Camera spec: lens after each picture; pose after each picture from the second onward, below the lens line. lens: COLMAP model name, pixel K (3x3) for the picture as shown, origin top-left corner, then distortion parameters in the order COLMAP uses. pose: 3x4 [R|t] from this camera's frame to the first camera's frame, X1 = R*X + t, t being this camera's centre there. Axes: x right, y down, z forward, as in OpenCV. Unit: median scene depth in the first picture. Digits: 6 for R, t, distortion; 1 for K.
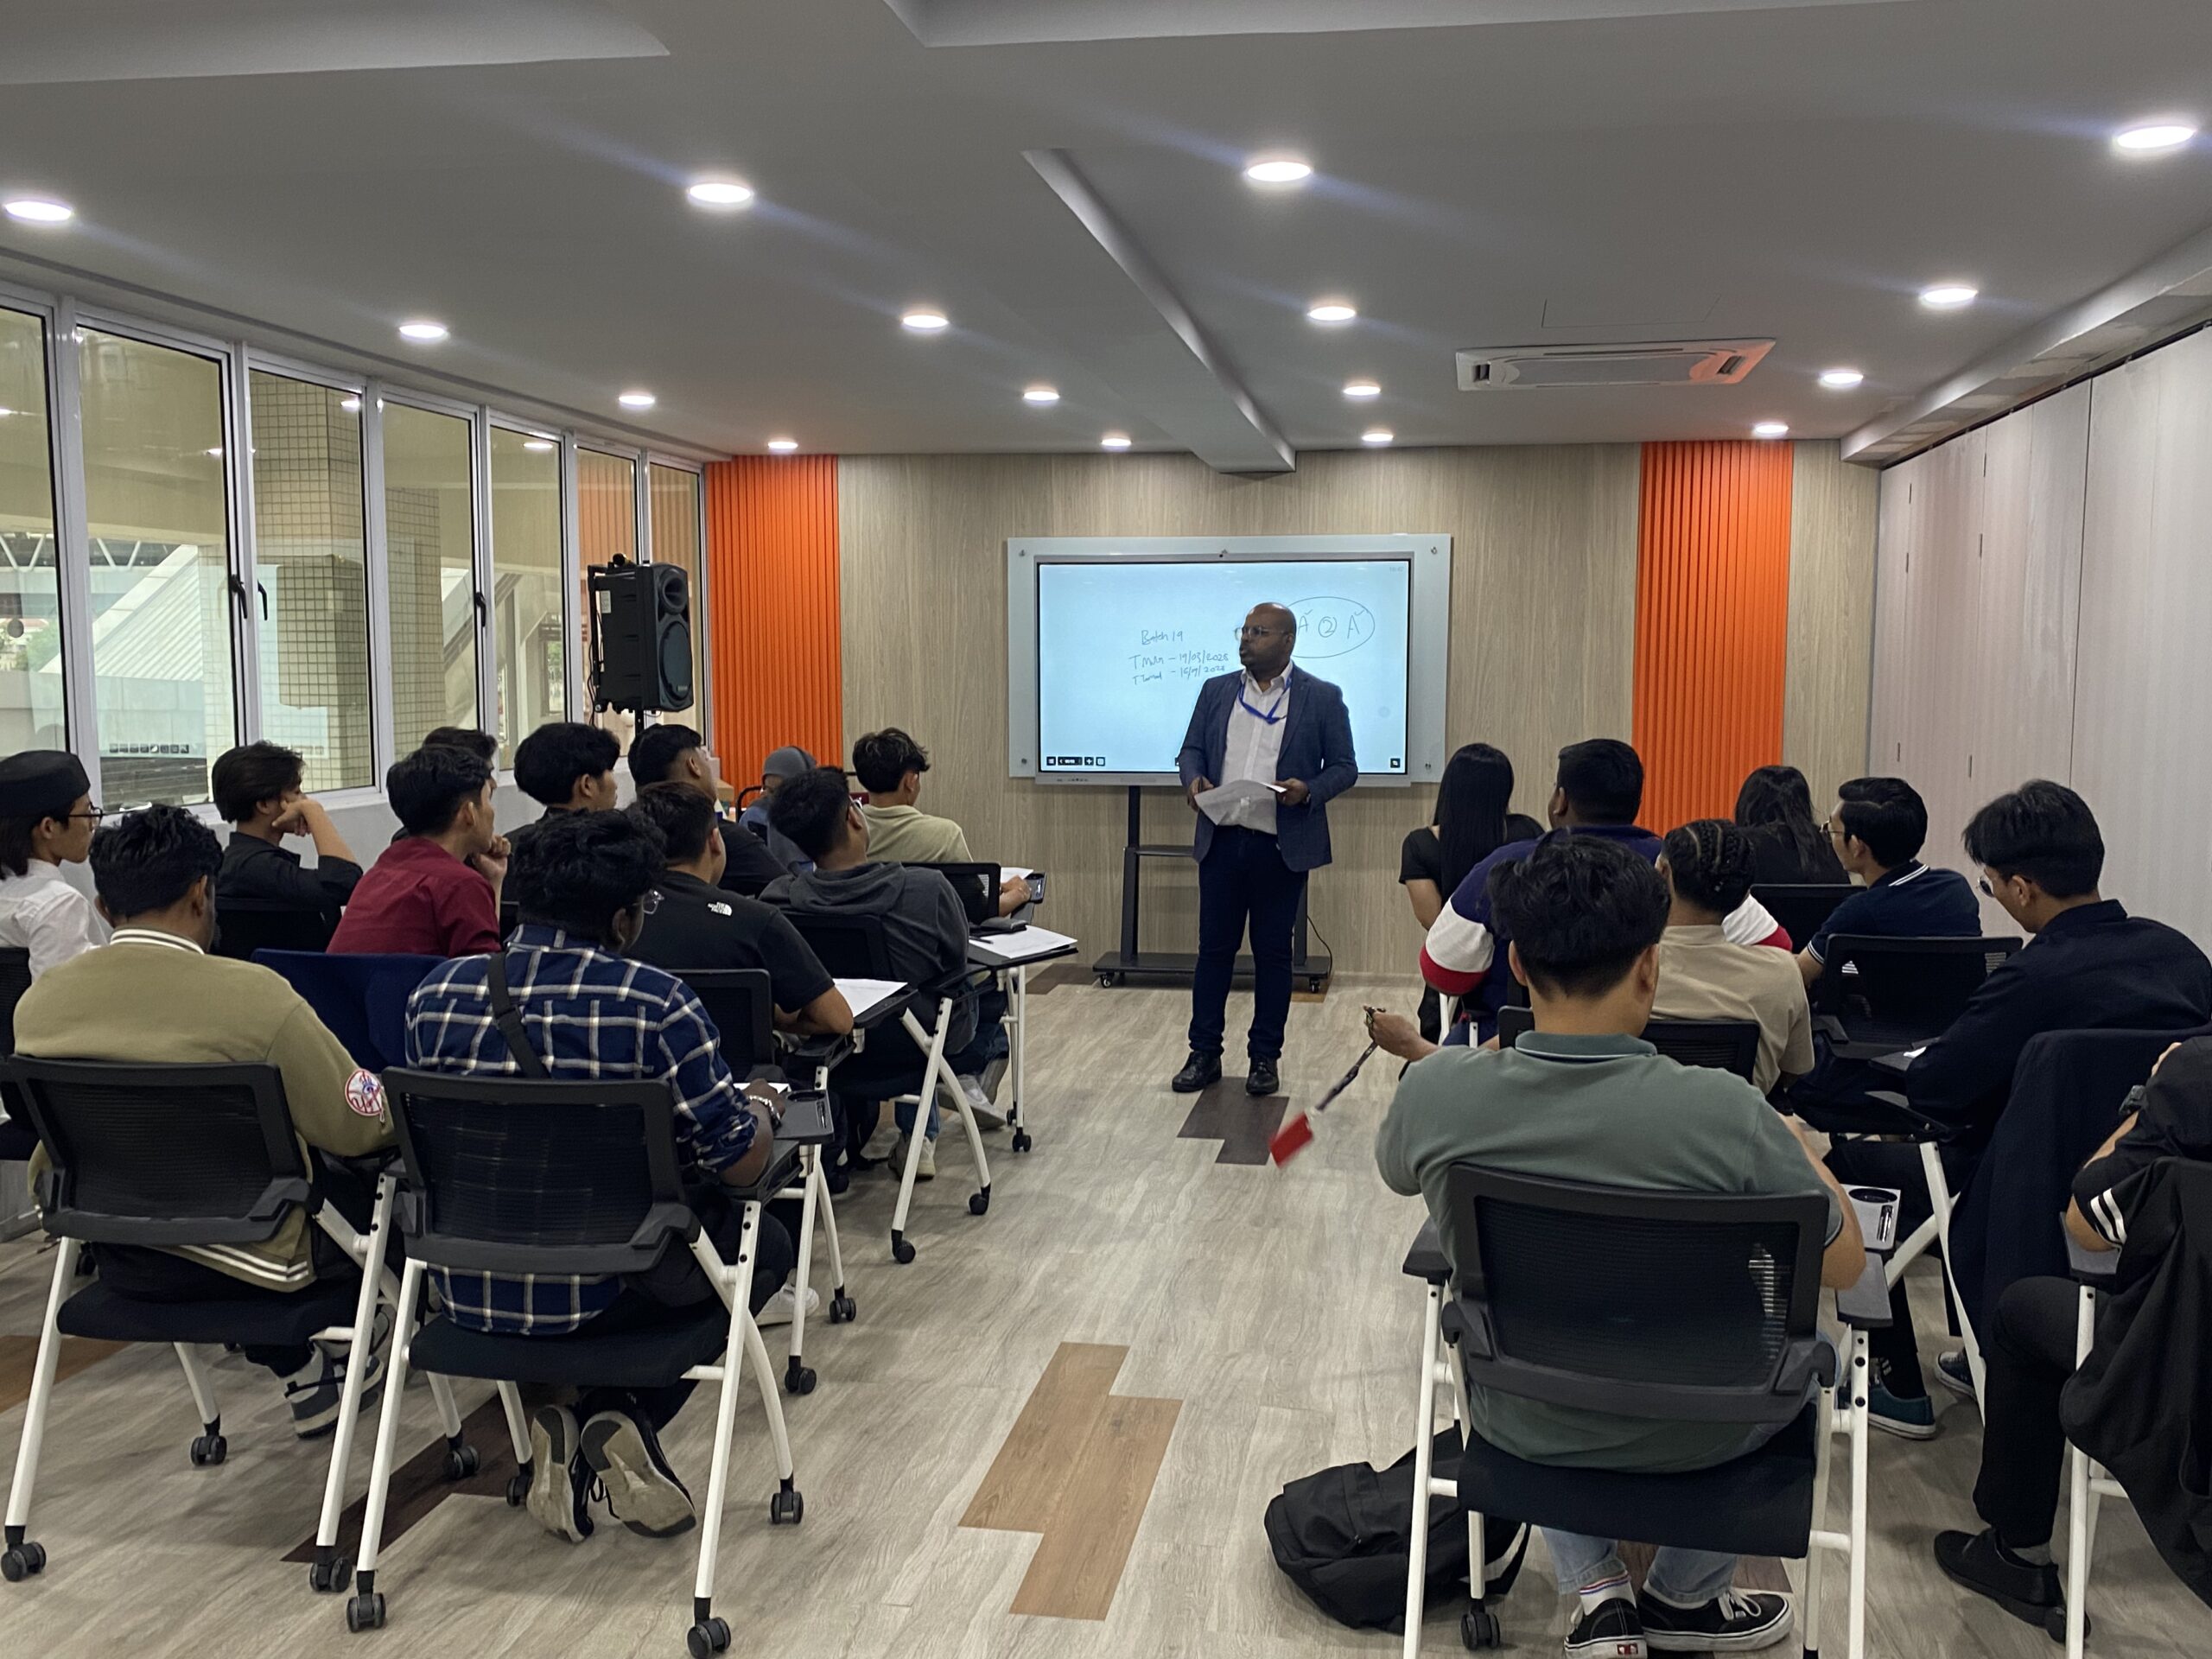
lens RADIAL K [[1993.4, 0, 1126.8], [0, 1993.4, 864.9], [0, 0, 1]] dist [0.041946, -0.036941]
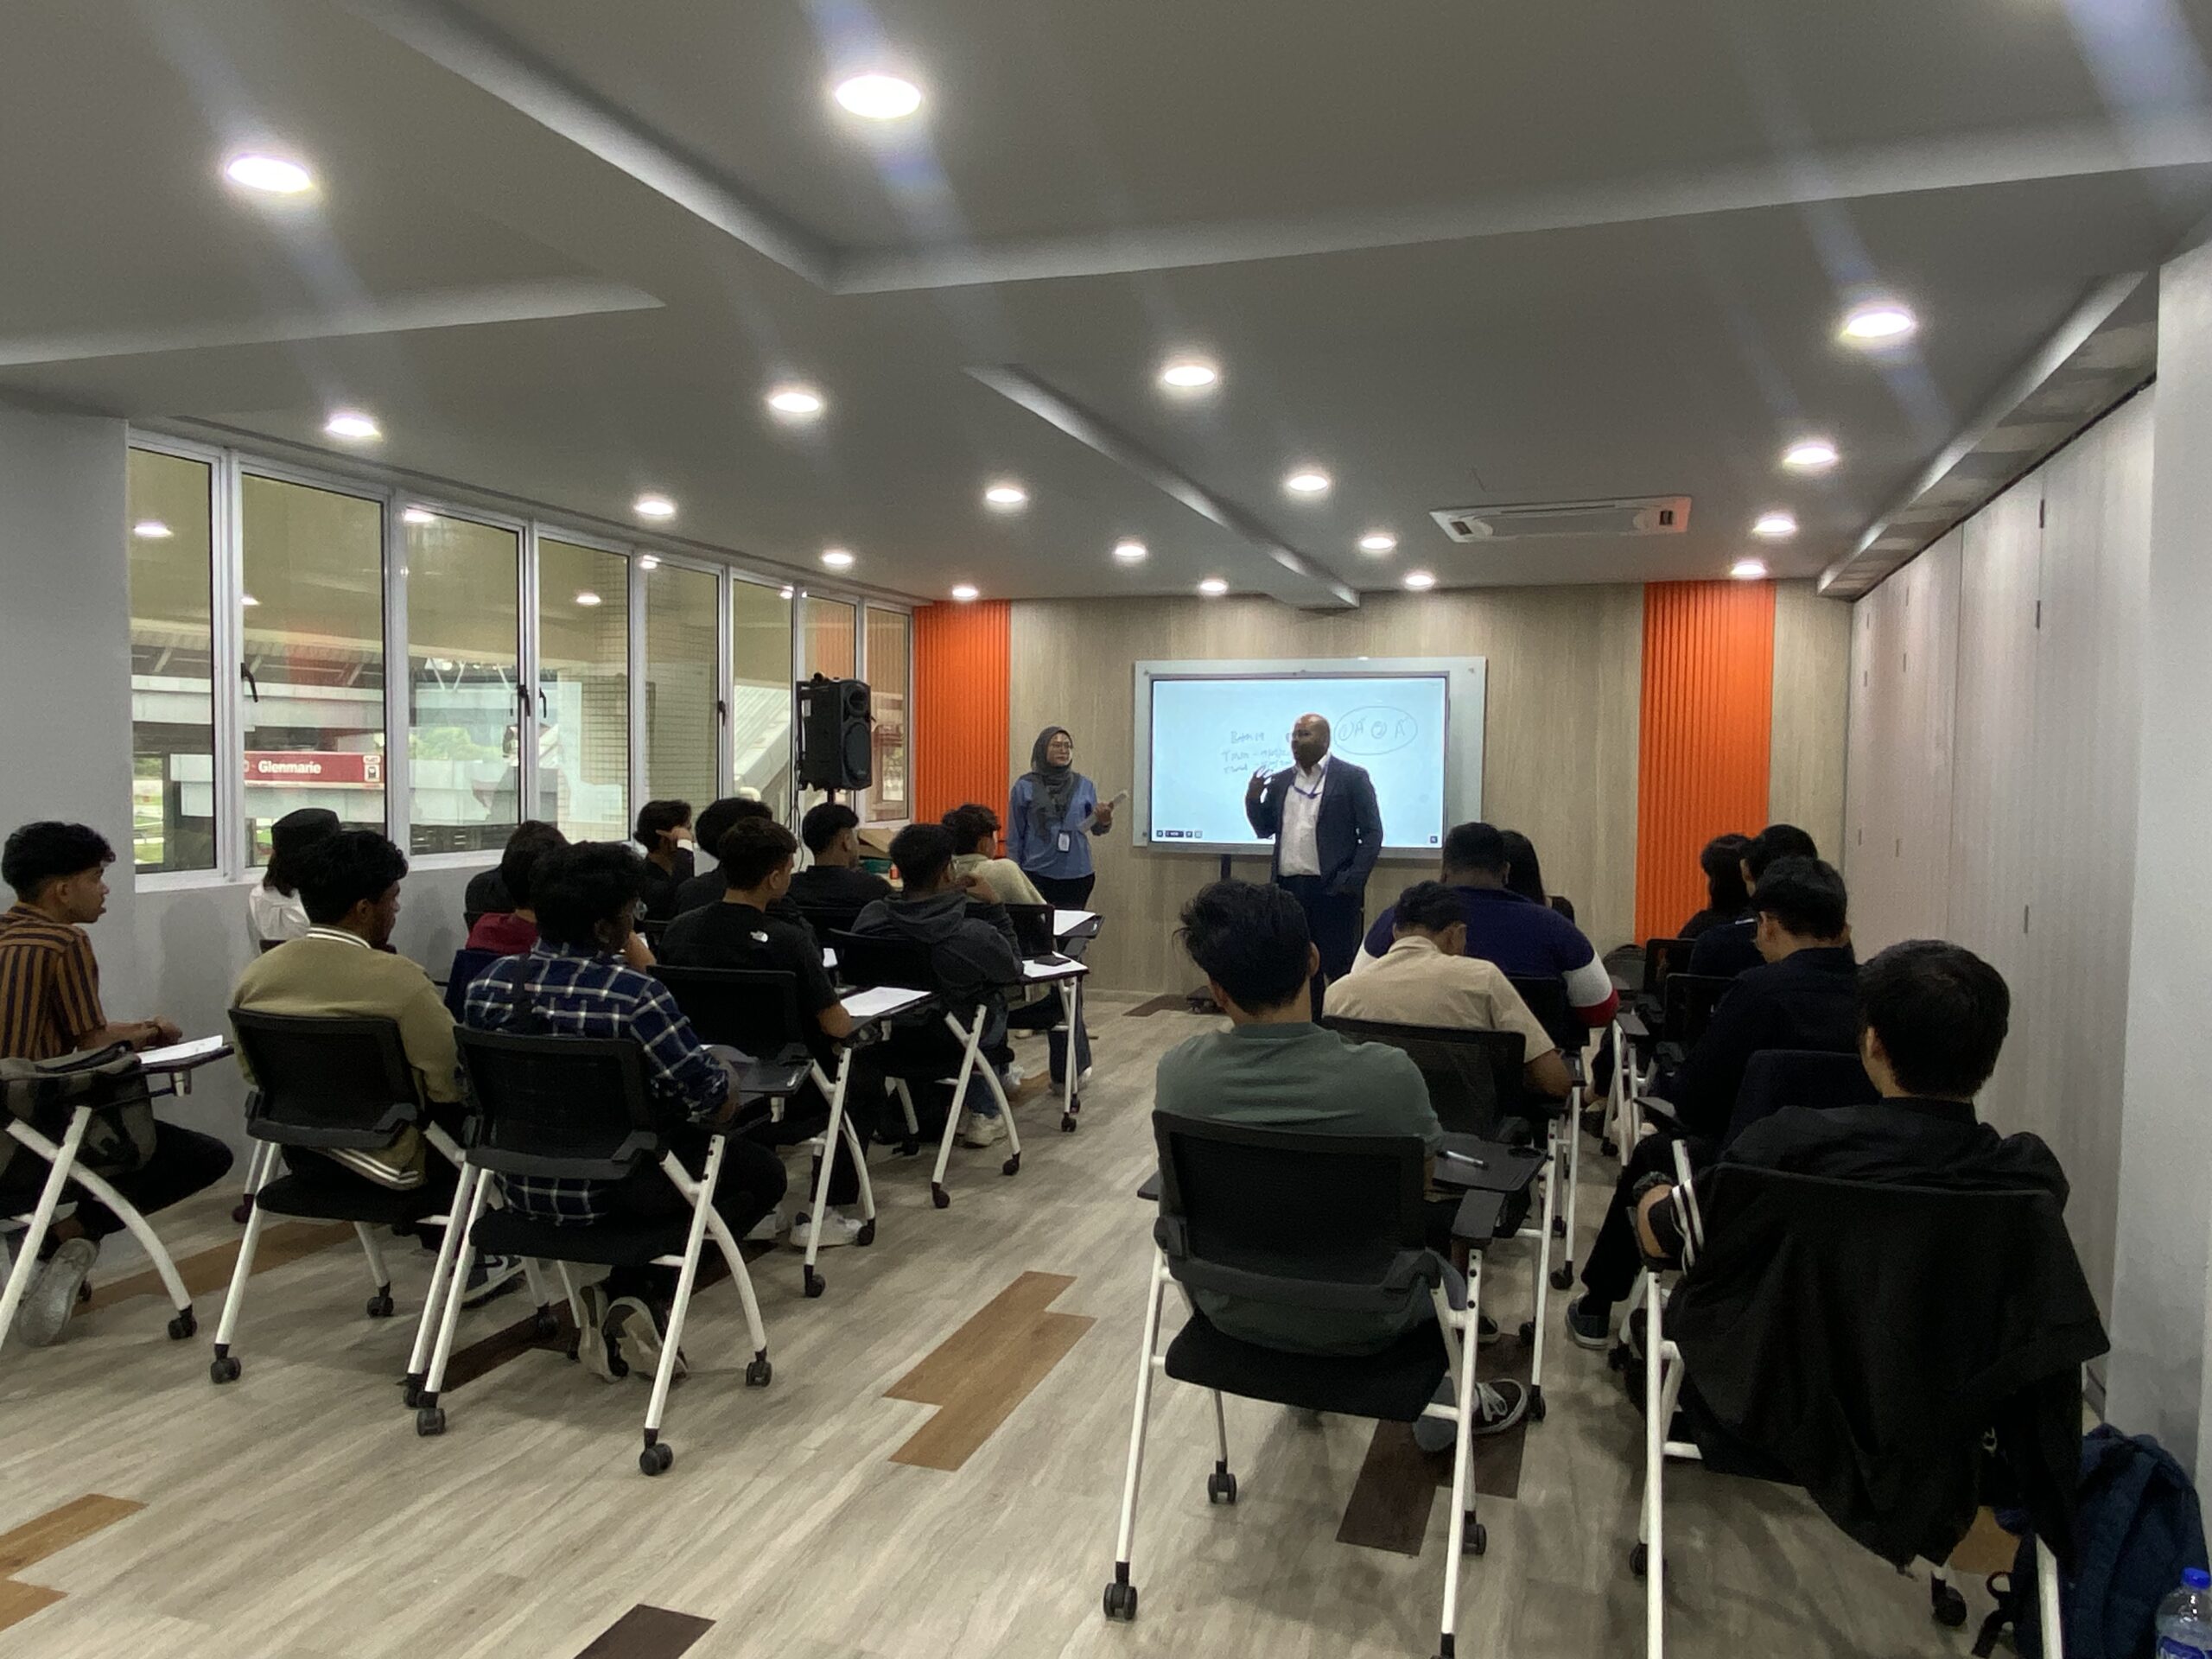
lens RADIAL K [[1592.6, 0, 1093.1], [0, 1592.6, 840.0], [0, 0, 1]] dist [0.065274, -0.066752]
pose [[0.986419, 0.016392, -0.163429, 0.139778], [-0.025493, 0.998229, -0.053747, 0.012322], [0.162259, 0.057183, 0.985090, -0.021716]]
